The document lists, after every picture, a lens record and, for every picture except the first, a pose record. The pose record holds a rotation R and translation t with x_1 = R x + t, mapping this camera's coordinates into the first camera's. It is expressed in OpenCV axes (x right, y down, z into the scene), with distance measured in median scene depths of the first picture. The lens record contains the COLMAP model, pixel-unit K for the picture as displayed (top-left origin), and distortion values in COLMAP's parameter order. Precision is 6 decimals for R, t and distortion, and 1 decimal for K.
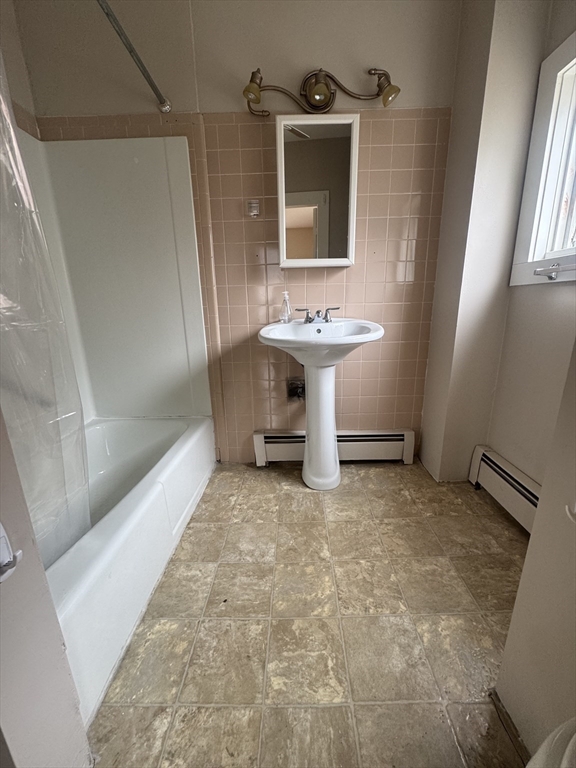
lens RADIAL K [[305.6, 0, 288.0], [0, 305.6, 384.2], [0, 0, 1]] dist [-0.001876, 0.000258]
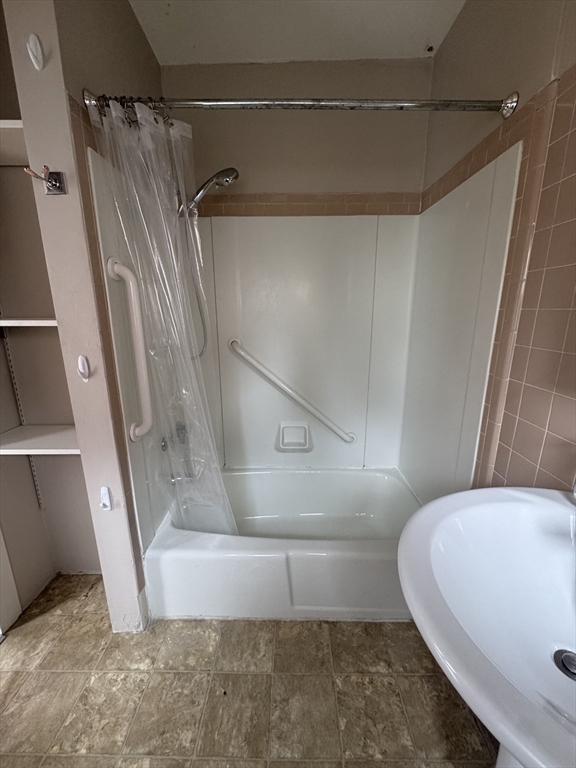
lens RADIAL K [[305.6, 0, 288.0], [0, 305.6, 384.2], [0, 0, 1]] dist [-0.001876, 0.000258]
pose [[0.006044, 0.254391, -0.967082, 0.414965], [-0.247890, 0.937295, 0.245006, -0.447704], [0.968769, 0.238249, 0.068726, 0.713642]]
